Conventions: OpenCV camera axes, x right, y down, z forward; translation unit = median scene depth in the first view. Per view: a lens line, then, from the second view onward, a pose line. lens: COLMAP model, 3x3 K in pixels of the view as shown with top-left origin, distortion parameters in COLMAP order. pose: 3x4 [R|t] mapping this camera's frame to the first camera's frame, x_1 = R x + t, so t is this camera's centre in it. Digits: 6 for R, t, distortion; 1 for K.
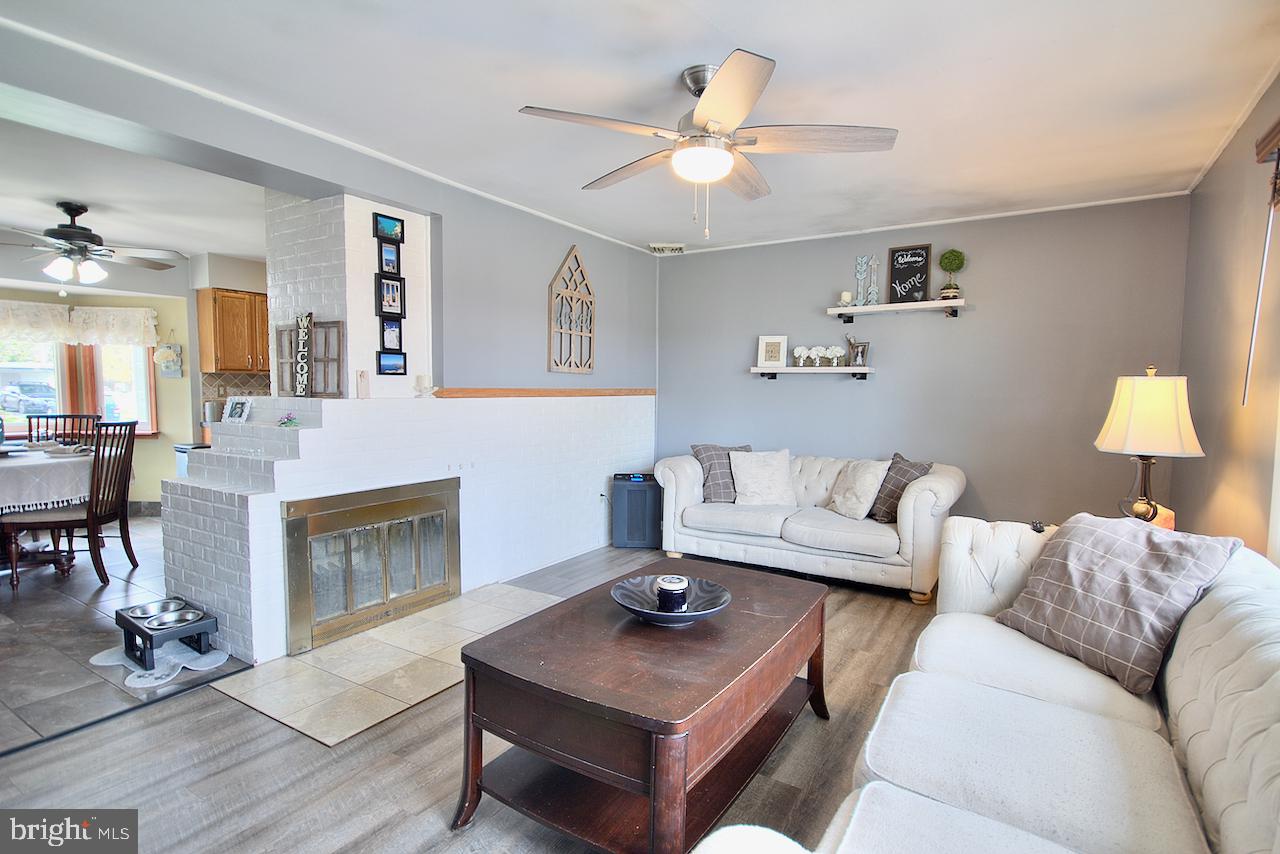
lens RADIAL K [[630.0, 0, 649.2], [0, 630.0, 430.6], [0, 0, 1]] dist [0.001814, -0.004098]
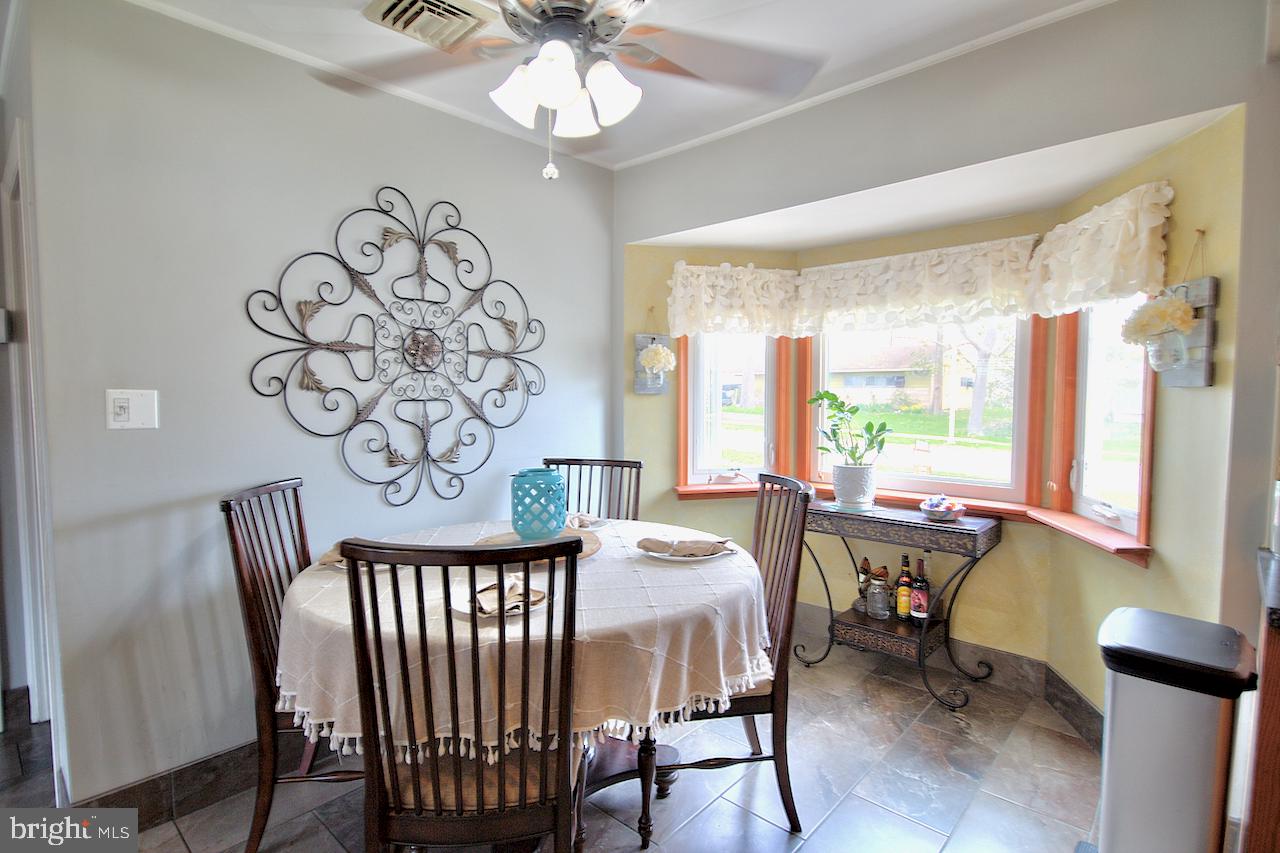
lens RADIAL K [[630.0, 0, 641.2], [0, 630.0, 431.9], [0, 0, 1]] dist [0.001814, -0.004098]
pose [[-0.199550, 0.050281, -0.978597, -0.401479], [-0.067083, 0.995639, 0.064836, -0.065386], [0.977589, 0.078586, -0.195307, 0.805676]]
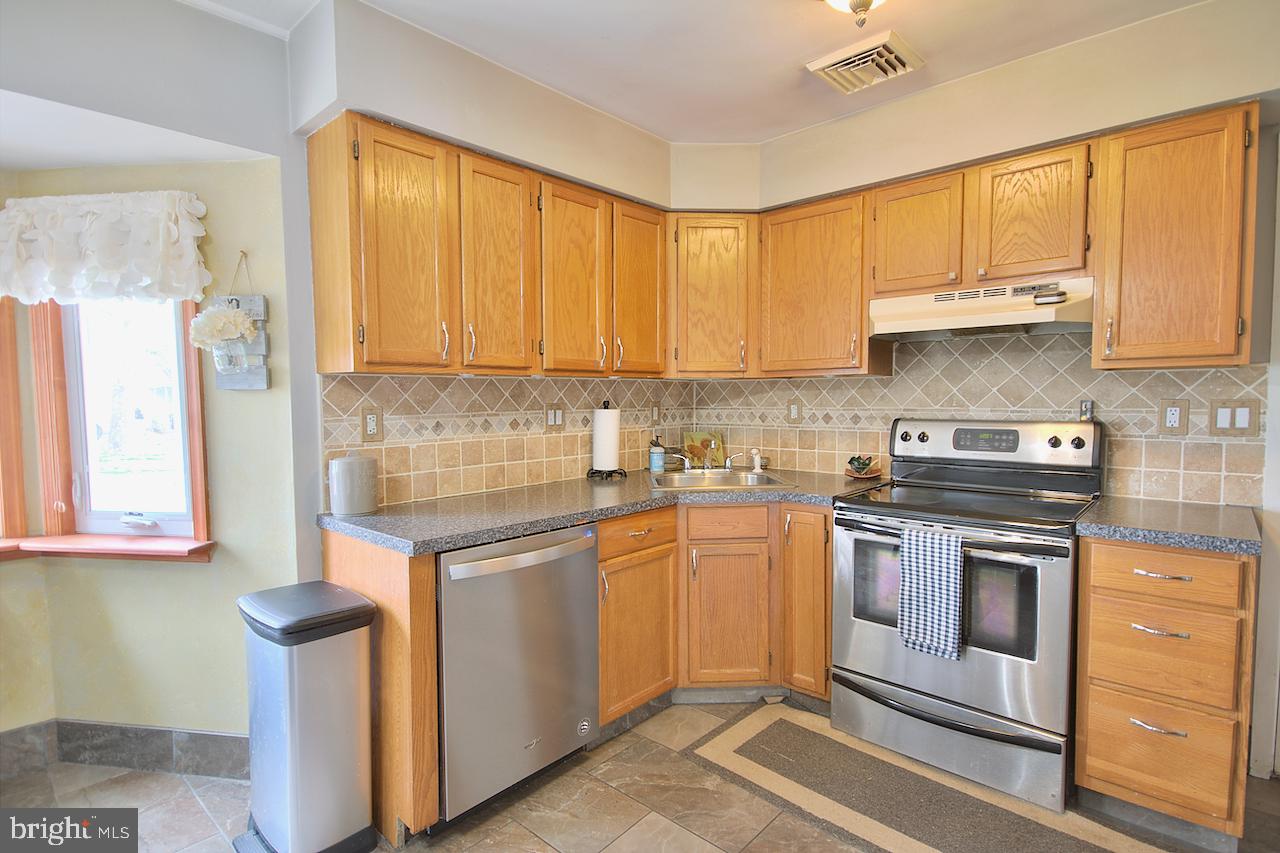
lens RADIAL K [[630.0, 0, 640.3], [0, 630.0, 429.5], [0, 0, 1]] dist [0.001814, -0.004098]
pose [[0.983074, -0.007729, -0.183044, -0.481071], [0.004862, 0.999858, -0.016107, -0.056286], [0.183143, 0.014944, 0.982973, 0.702032]]
